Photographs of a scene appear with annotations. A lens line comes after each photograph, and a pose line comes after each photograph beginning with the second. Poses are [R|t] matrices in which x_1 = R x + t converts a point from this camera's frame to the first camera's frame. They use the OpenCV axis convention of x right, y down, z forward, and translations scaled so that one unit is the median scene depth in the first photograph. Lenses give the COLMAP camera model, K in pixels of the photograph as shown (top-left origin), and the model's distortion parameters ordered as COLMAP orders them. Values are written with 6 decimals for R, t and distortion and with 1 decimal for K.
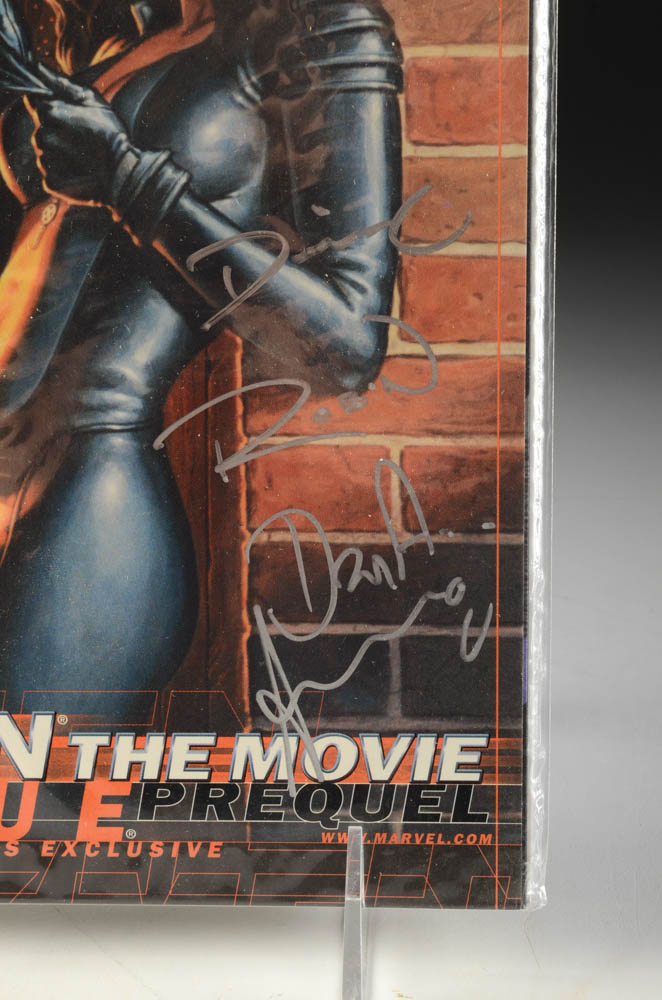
lens RADIAL K [[2264.3, 0, 329.4], [0, 2264.3, 493.8], [0, 0, 1]] dist [0.064635, 0.000000]
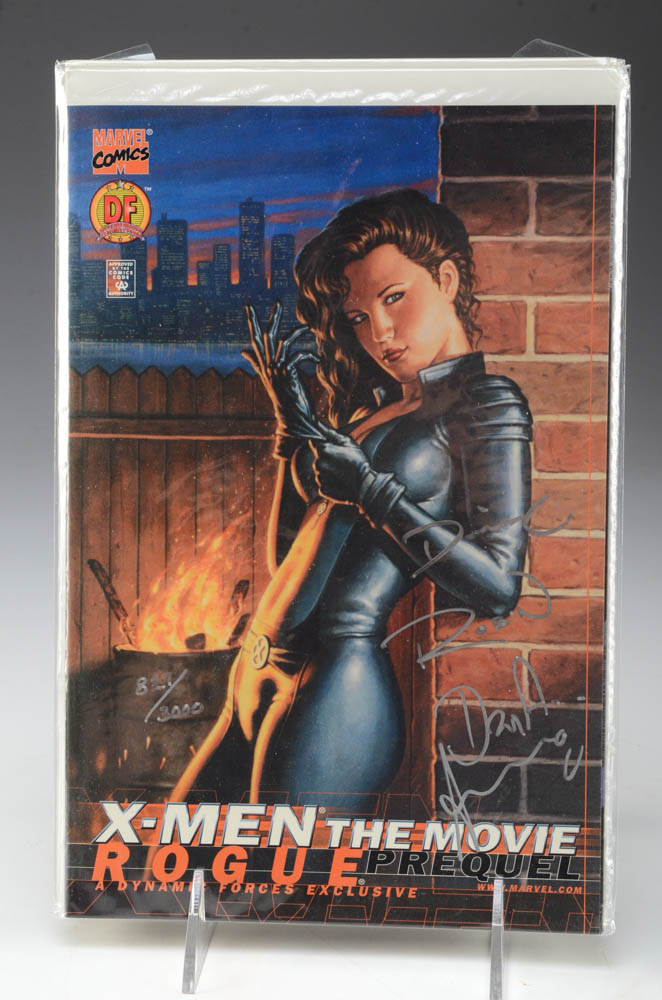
lens RADIAL K [[2264.3, 0, 324.6], [0, 2264.3, 497.2], [0, 0, 1]] dist [0.064635, 0.000000]
pose [[0.998040, 0.017099, -0.060205, -0.020004], [-0.025896, 0.988570, -0.148519, 0.119659], [0.056978, 0.149787, 0.987075, -0.672806]]
